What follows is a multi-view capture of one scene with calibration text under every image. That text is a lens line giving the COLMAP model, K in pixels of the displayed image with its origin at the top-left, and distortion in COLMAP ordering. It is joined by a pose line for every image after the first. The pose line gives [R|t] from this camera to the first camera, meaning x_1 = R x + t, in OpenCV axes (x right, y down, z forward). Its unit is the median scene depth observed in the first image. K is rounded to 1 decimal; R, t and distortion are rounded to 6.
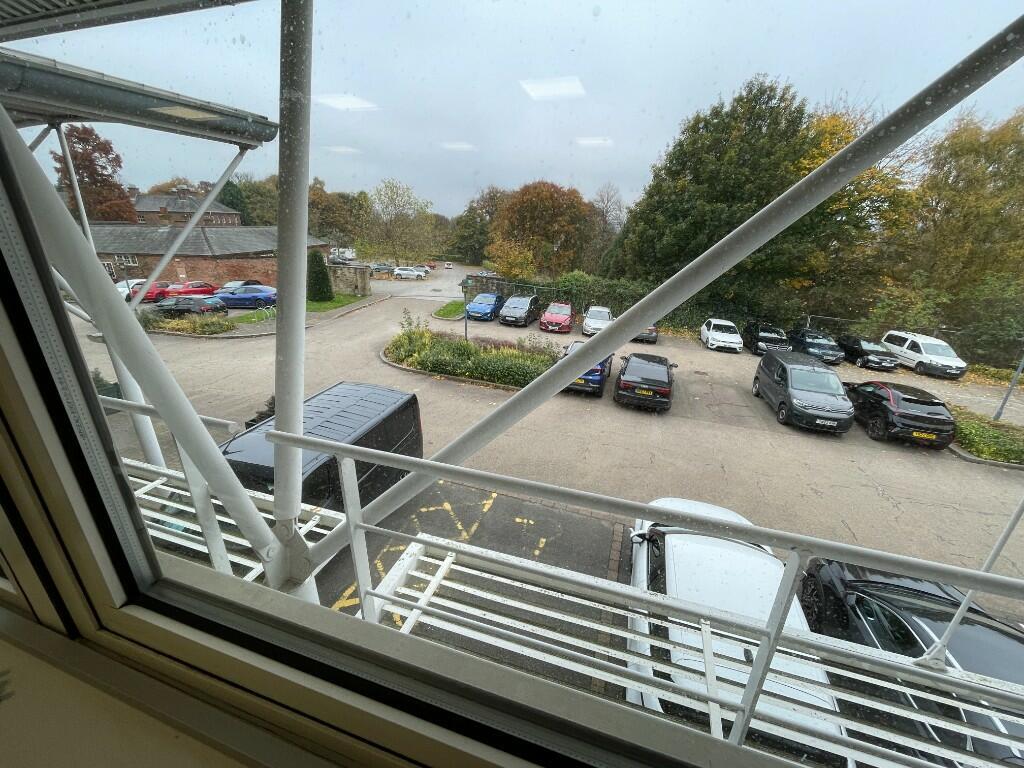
lens RADIAL K [[413.1, 0, 509.8], [0, 413.1, 388.6], [0, 0, 1]] dist [-0.002692, -0.000904]
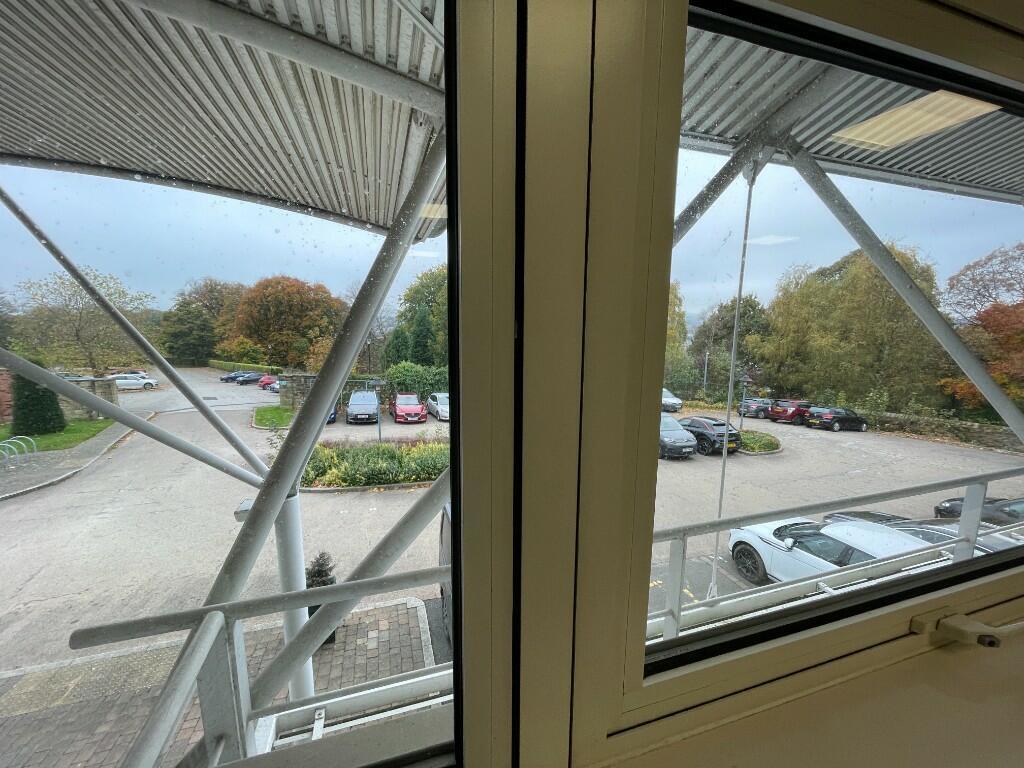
lens RADIAL K [[413.1, 0, 507.8], [0, 413.1, 381.6], [0, 0, 1]] dist [-0.002692, -0.000904]
pose [[0.817493, -0.099806, 0.567225, -0.291704], [0.222319, 0.963222, -0.150925, -0.037629], [-0.531300, 0.249485, 0.809615, 0.060853]]
